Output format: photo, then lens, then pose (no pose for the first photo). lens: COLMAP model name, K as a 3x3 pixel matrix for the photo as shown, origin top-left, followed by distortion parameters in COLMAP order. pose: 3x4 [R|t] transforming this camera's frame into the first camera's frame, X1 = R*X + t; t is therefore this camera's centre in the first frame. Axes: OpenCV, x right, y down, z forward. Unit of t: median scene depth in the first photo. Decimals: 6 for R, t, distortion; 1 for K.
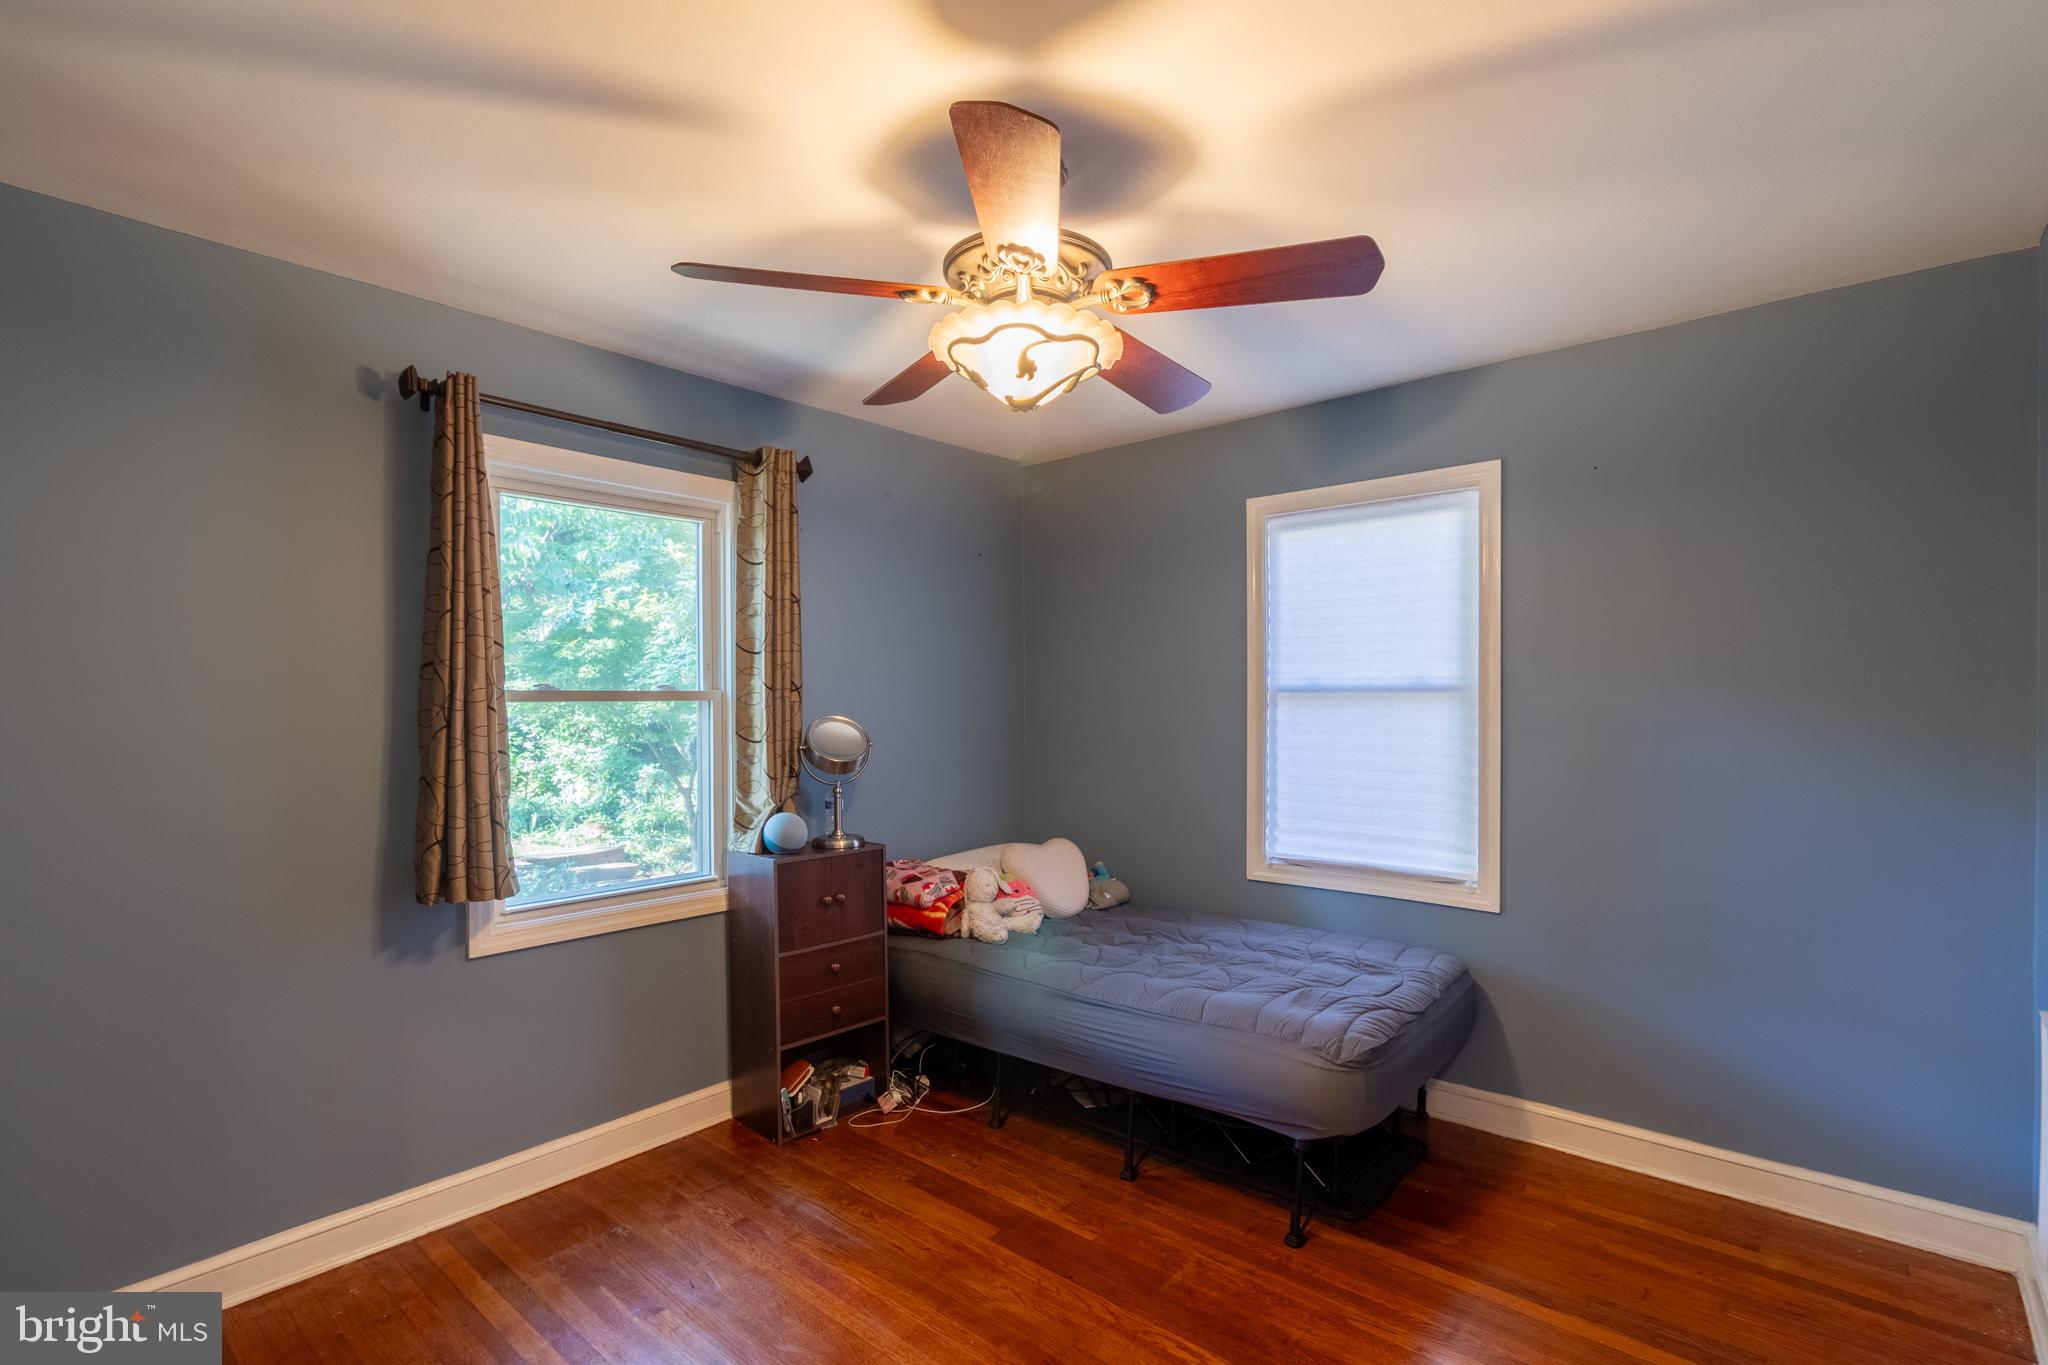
lens RADIAL K [[948.2, 0, 1024.0], [0, 948.2, 682.5], [0, 0, 1]] dist [-0.000231, 0.000020]
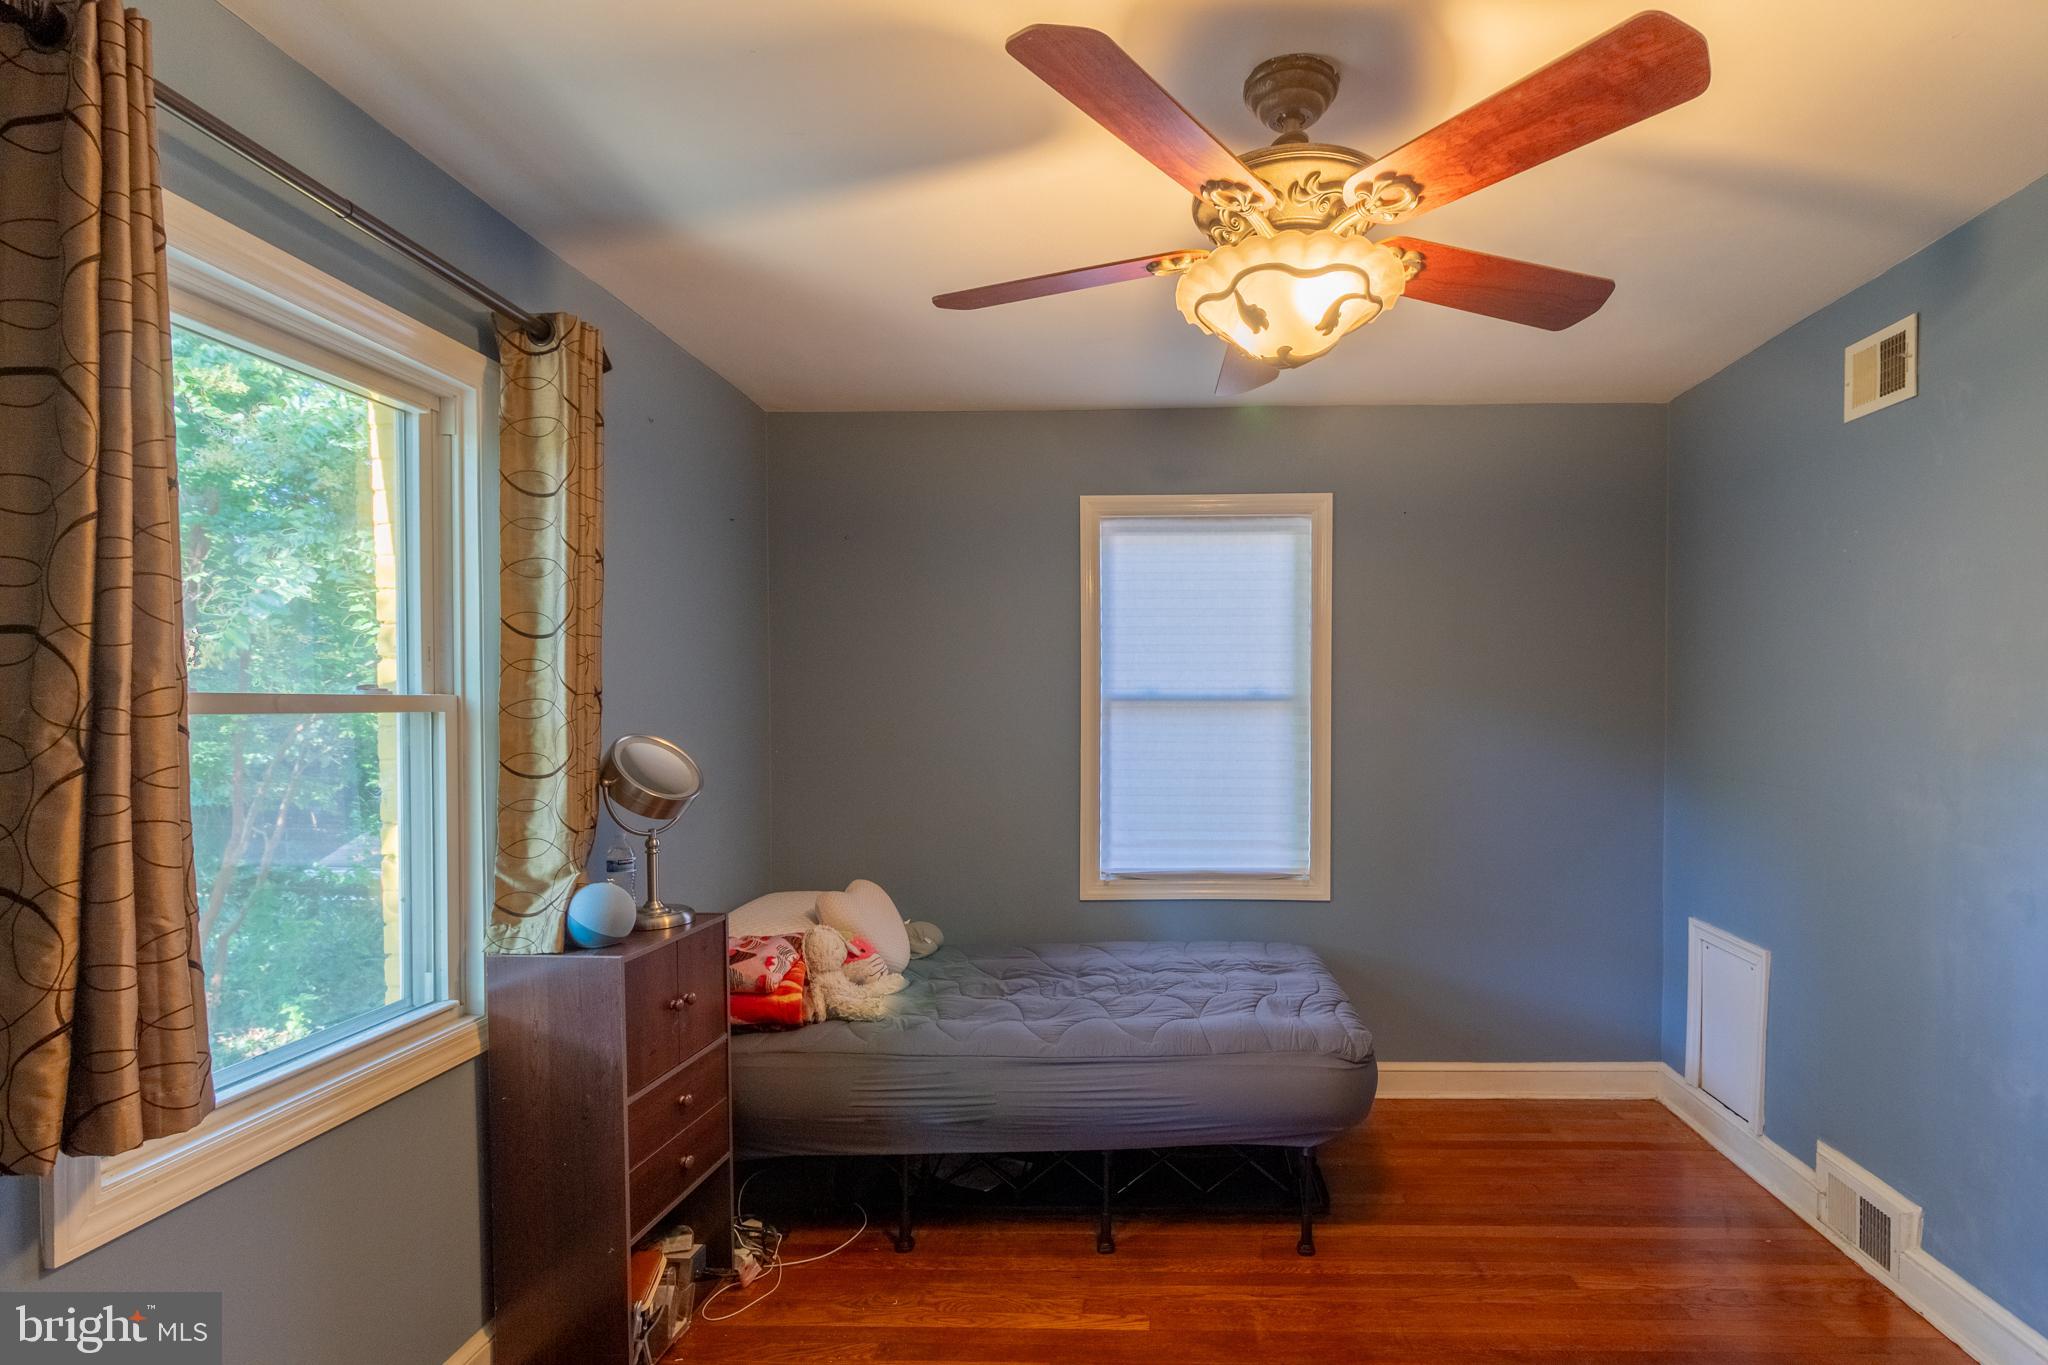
lens RADIAL K [[986.2, 0, 1160.0], [0, 986.2, 698.7], [0, 0, 1]] dist [0.001072, 0.000566]
pose [[0.770451, 0.005709, 0.637474, -0.405433], [-0.010592, 0.999937, 0.003846, 0.003883], [-0.637412, -0.009715, 0.770462, 0.242711]]
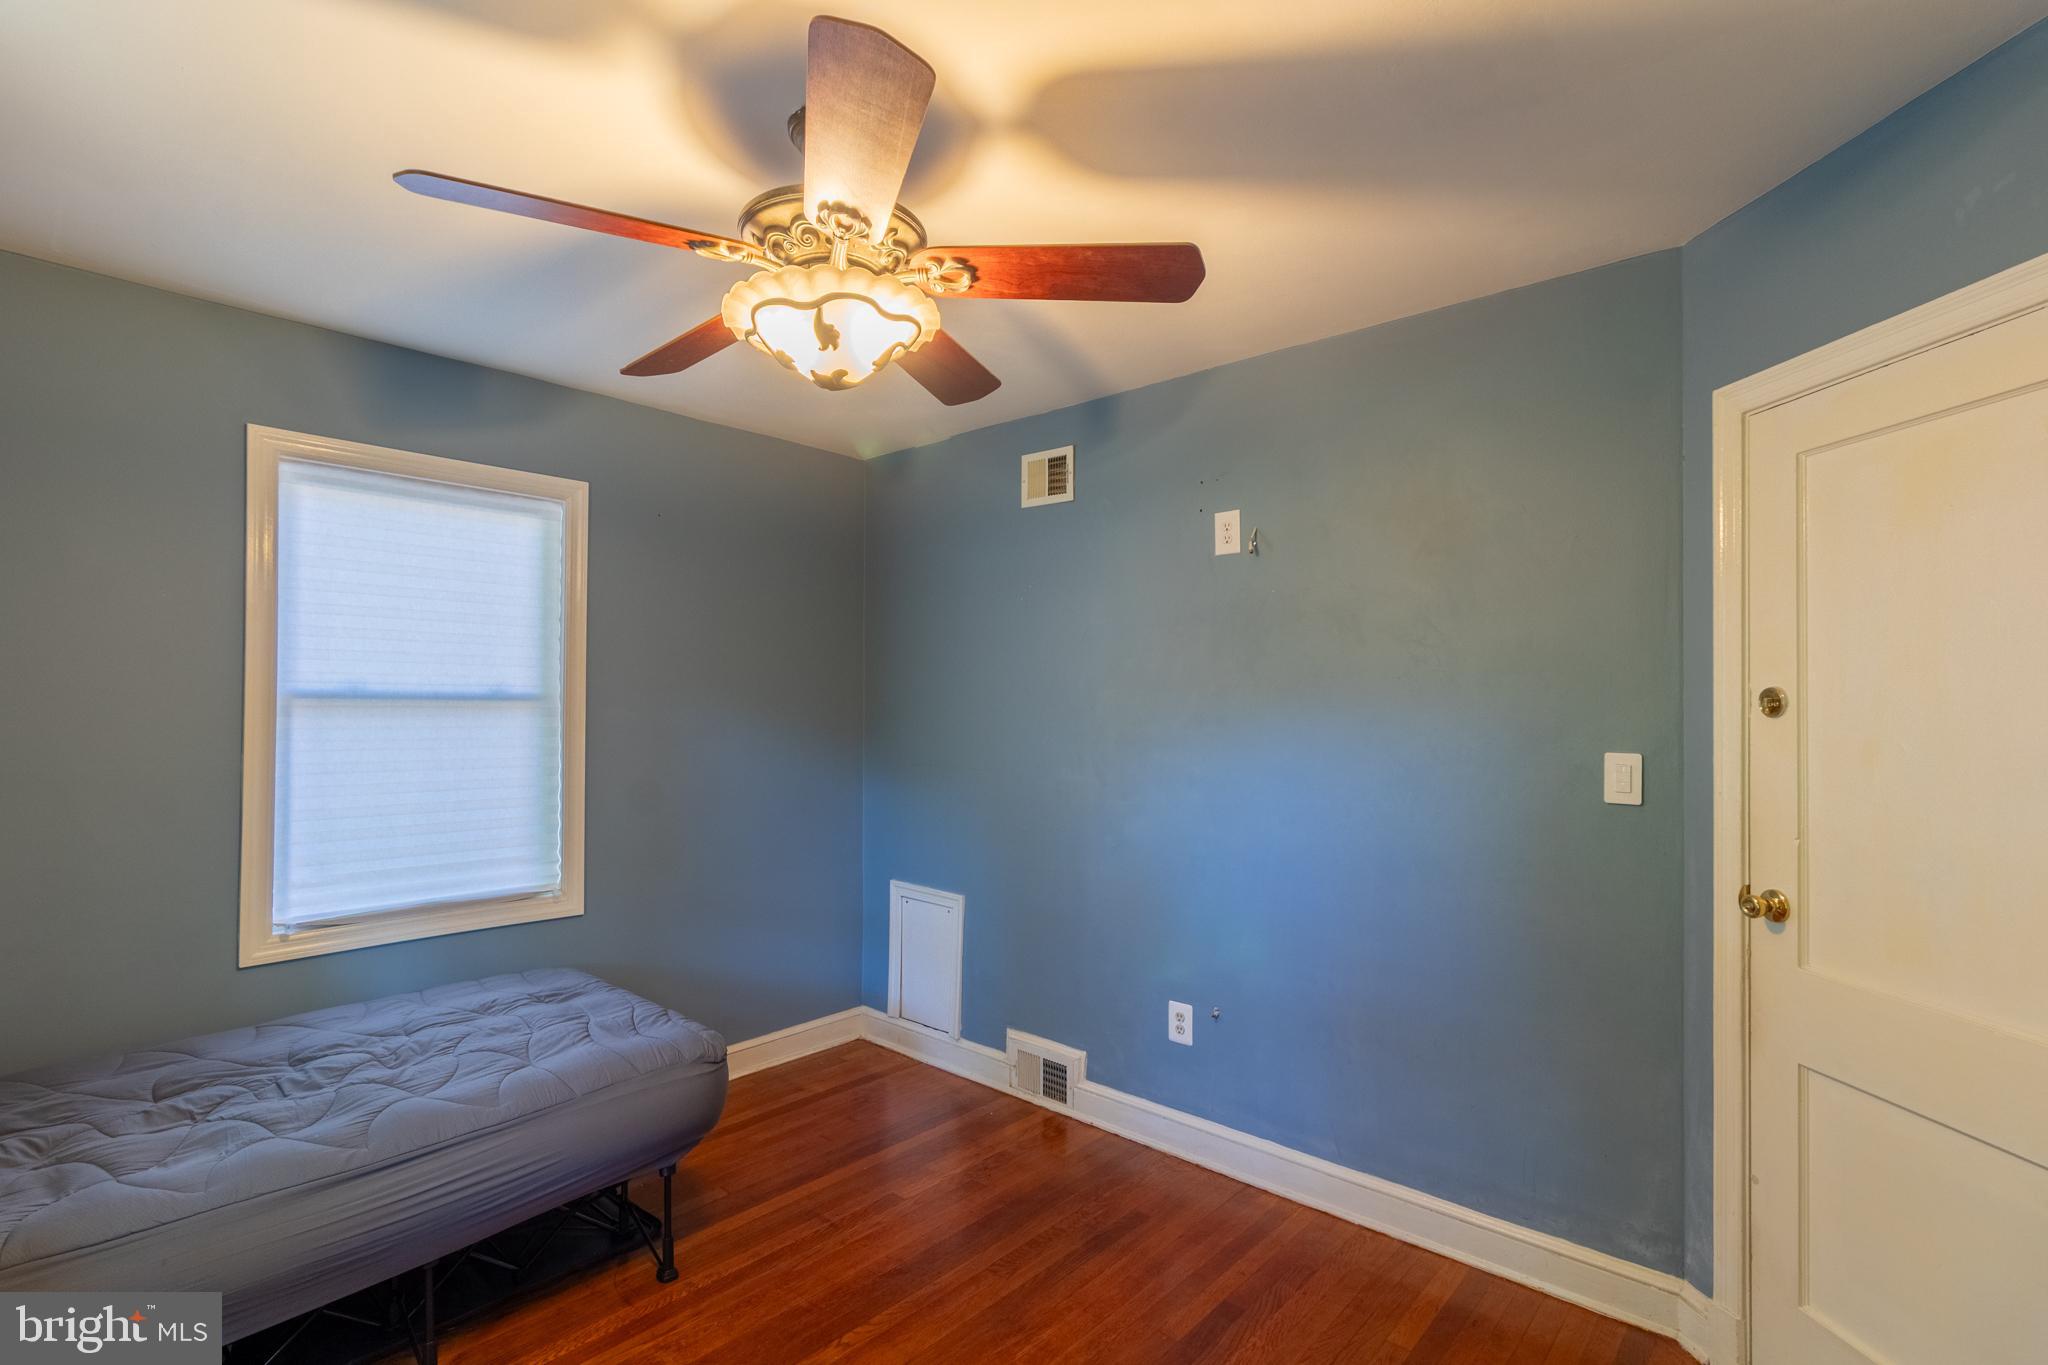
lens RADIAL K [[947.0, 0, 1030.6], [0, 947.0, 659.8], [0, 0, 1]] dist [-0.000650, 0.000192]
pose [[0.018863, 0.053872, 0.998370, -0.561489], [-0.020506, 0.998358, -0.053484, 0.009596], [-0.999612, -0.019464, 0.019937, 0.505018]]
